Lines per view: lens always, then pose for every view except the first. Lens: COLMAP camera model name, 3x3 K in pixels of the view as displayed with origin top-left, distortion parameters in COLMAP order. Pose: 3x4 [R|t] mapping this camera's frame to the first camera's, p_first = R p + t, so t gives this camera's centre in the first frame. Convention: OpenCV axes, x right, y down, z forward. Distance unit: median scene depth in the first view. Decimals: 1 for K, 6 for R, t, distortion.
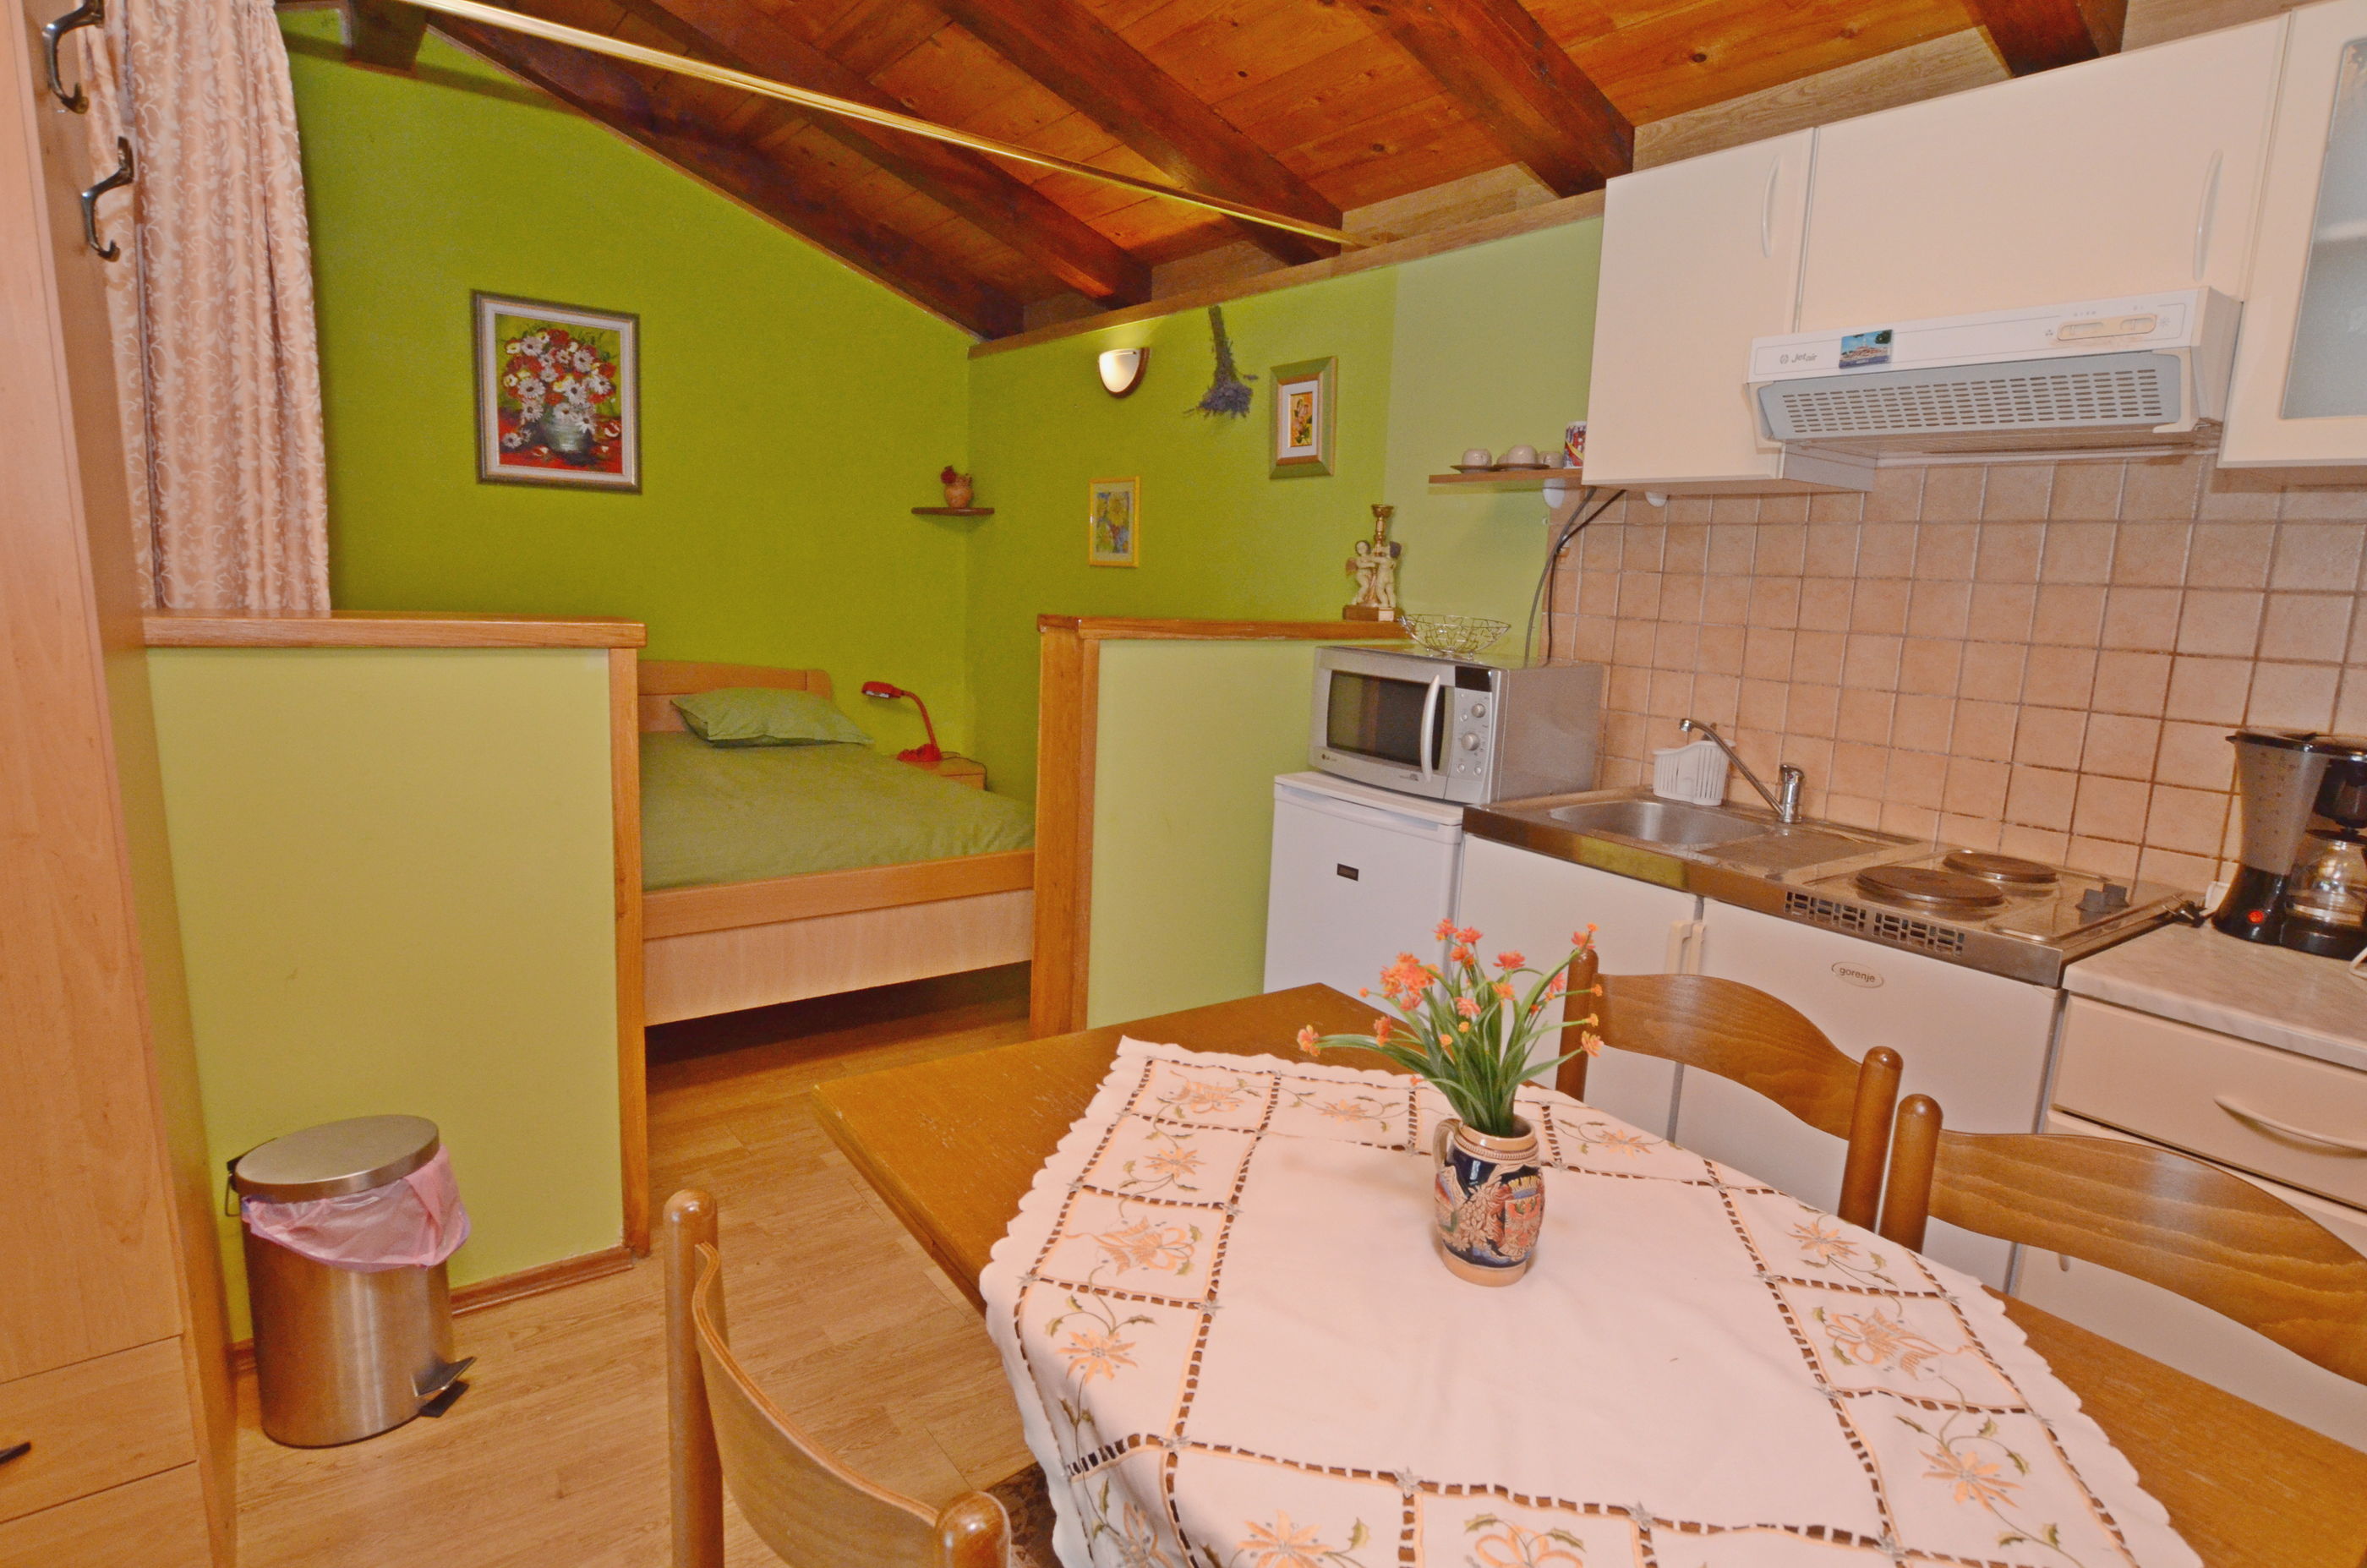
lens RADIAL K [[1238.2, 0, 1192.9], [0, 1238.2, 766.3], [0, 0, 1]] dist [-0.025073, 0.006891]
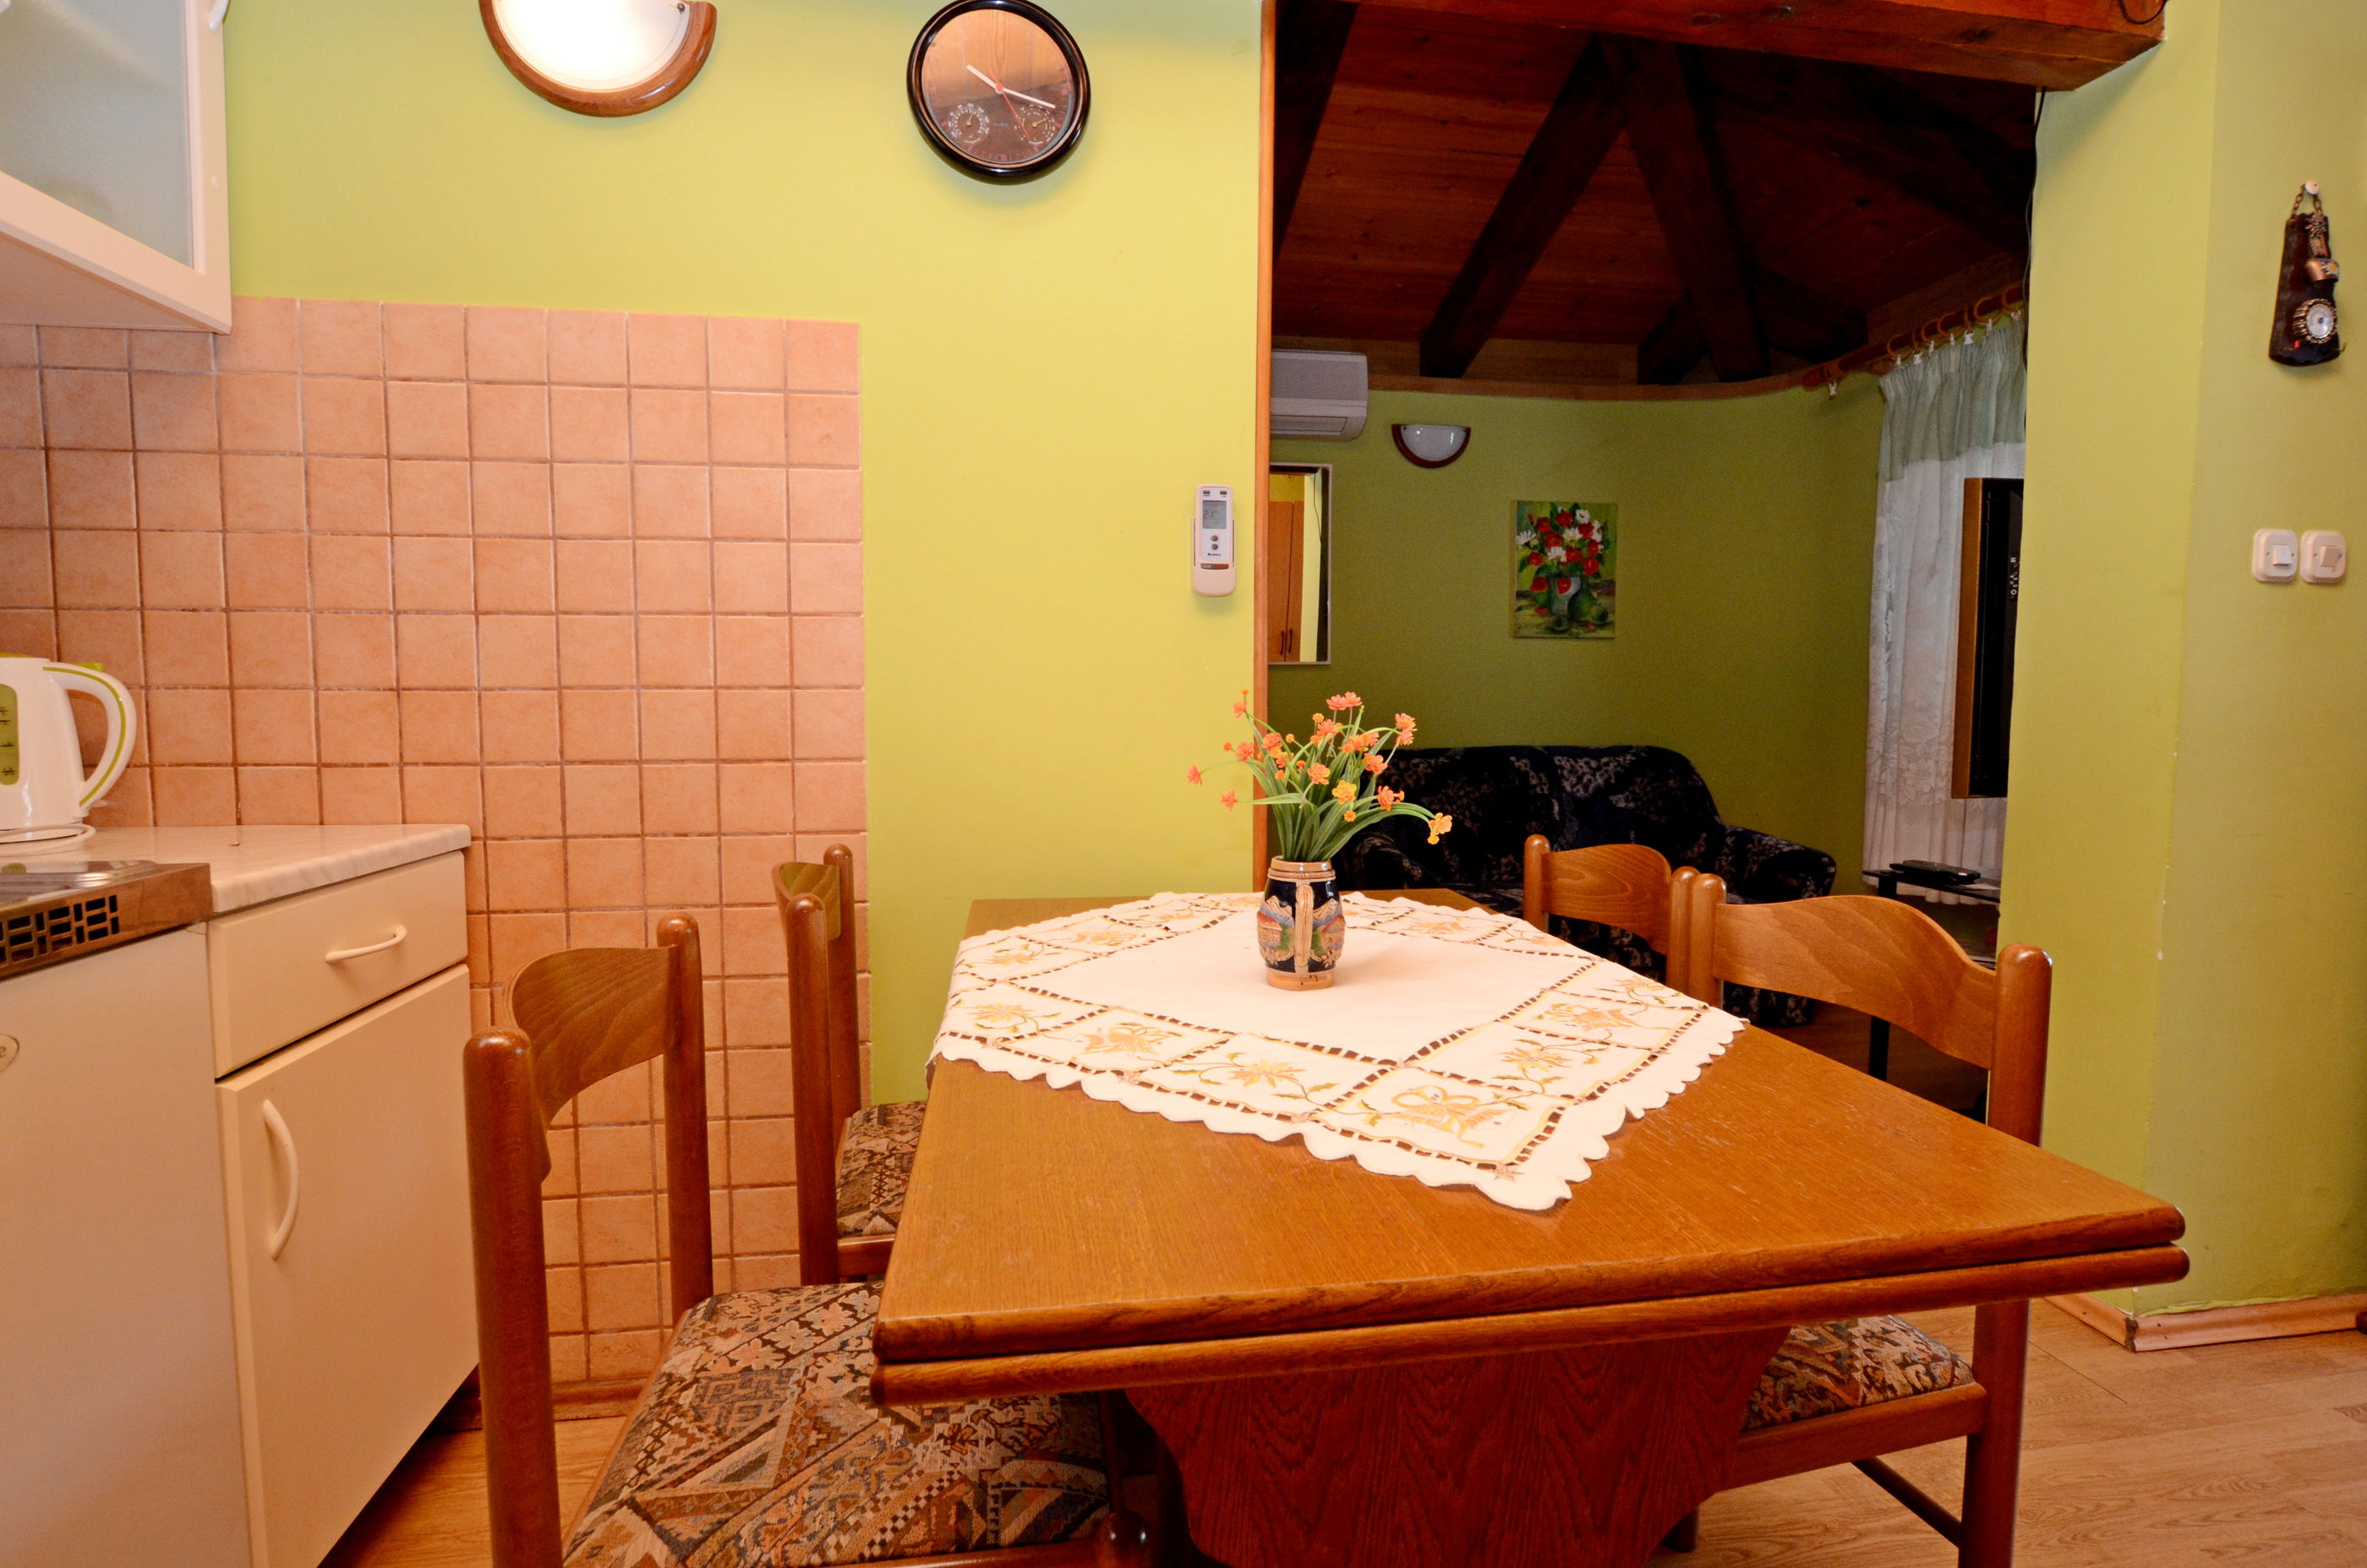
lens RADIAL K [[1139.2, 0, 1197.4], [0, 1139.2, 773.3], [0, 0, 1]] dist [-0.030754, 0.005115]
pose [[-0.889682, -0.083828, 0.448819, -0.069530], [0.026788, 0.971724, 0.234594, -0.027085], [-0.455794, 0.220737, -0.862280, 0.844392]]
